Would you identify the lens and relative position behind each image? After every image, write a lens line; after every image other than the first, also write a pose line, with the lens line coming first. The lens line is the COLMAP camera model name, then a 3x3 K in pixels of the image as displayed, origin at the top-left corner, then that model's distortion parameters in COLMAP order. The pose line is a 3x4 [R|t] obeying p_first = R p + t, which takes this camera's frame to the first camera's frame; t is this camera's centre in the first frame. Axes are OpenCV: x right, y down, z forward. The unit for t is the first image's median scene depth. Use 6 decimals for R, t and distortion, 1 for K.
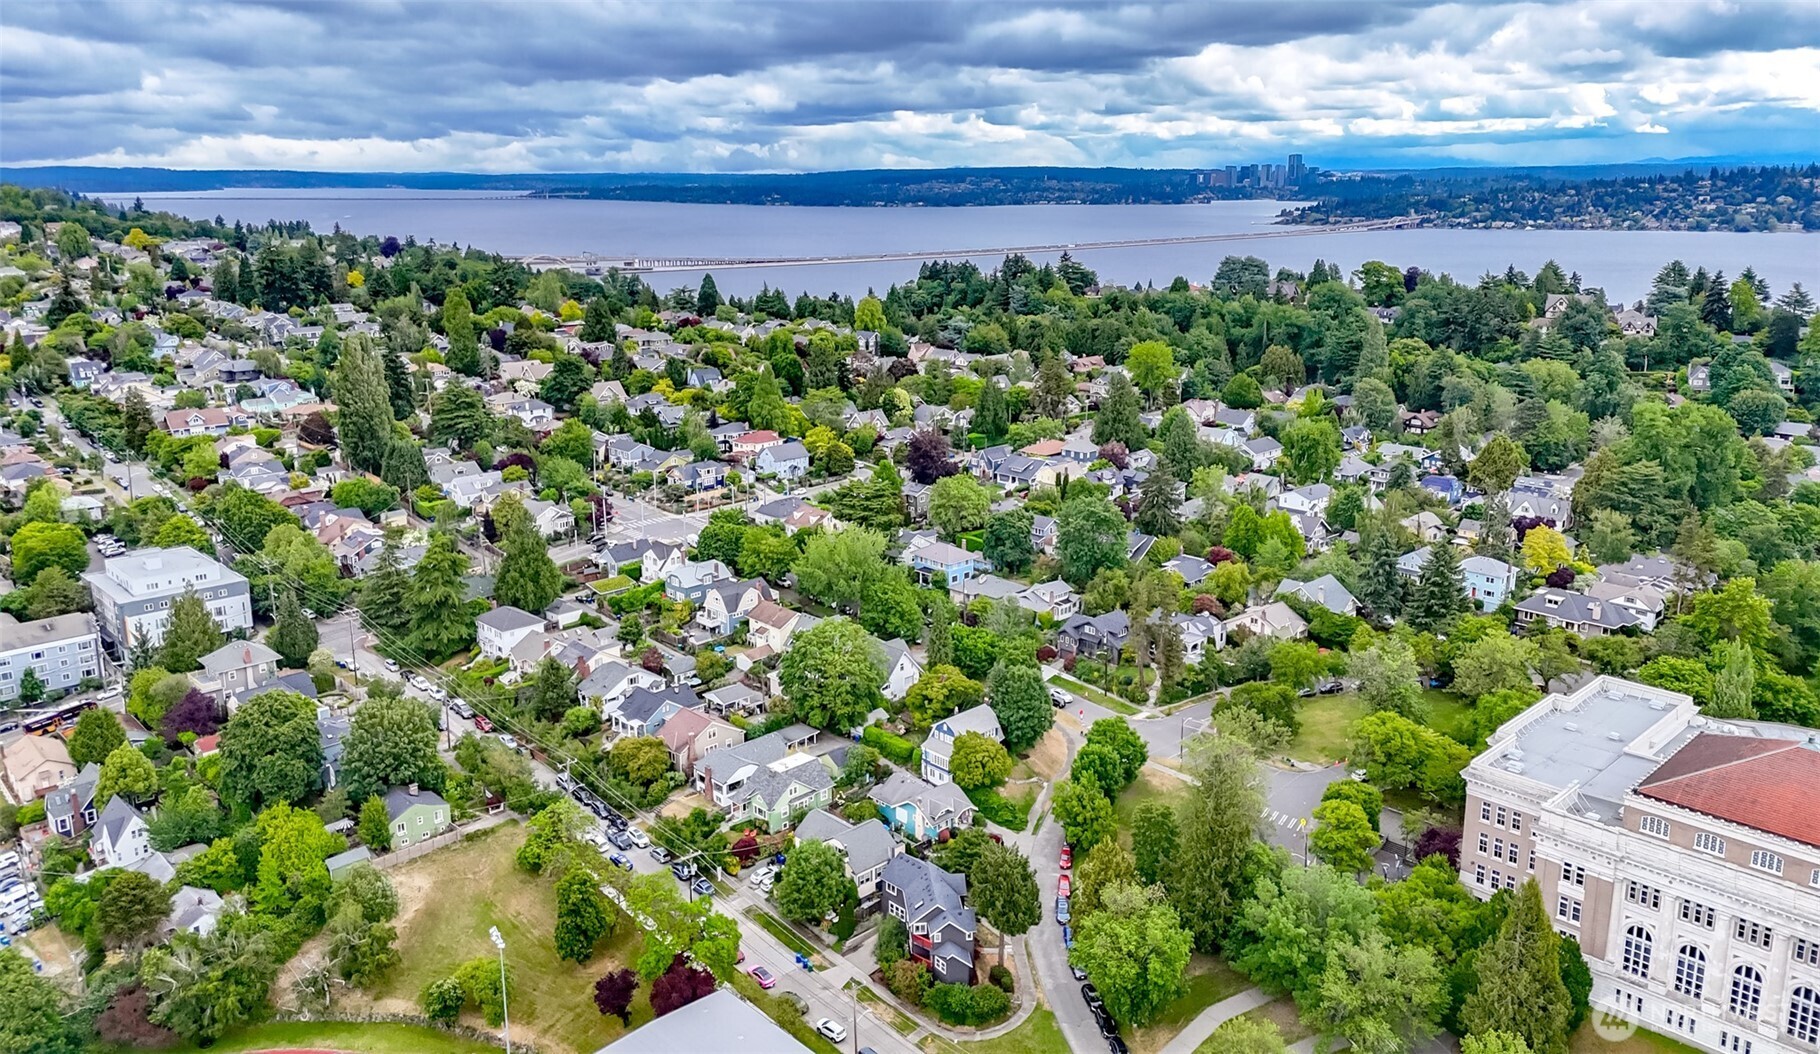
lens RADIAL K [[1285.3, 0, 910.0], [0, 1285.3, 527.0], [0, 0, 1]] dist [0.075272, -0.000393]
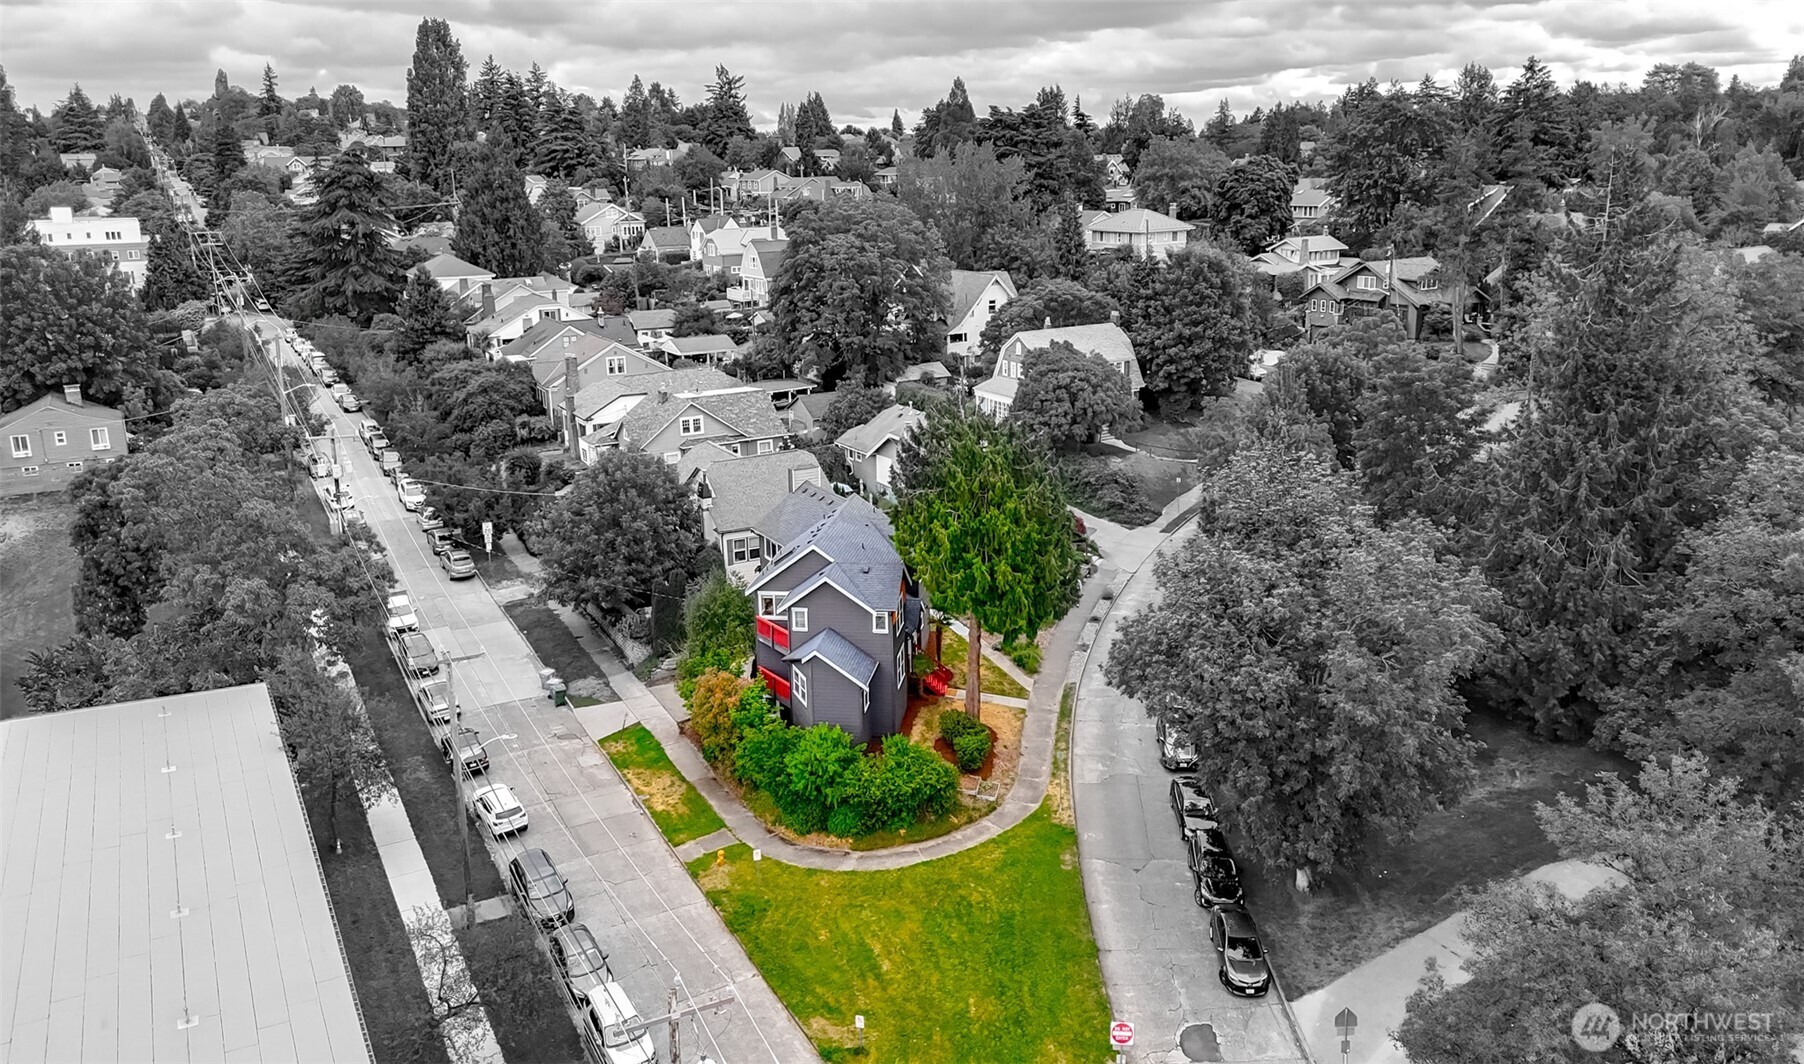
lens RADIAL K [[1352.0, 0, 898.4], [0, 1352.0, 492.2], [0, 0, 1]] dist [0.073182, -0.000819]
pose [[0.967341, 0.042518, -0.249889, 0.149418], [-0.043290, 0.999060, 0.002408, 0.273159], [0.249756, 0.008488, 0.968272, 0.602924]]
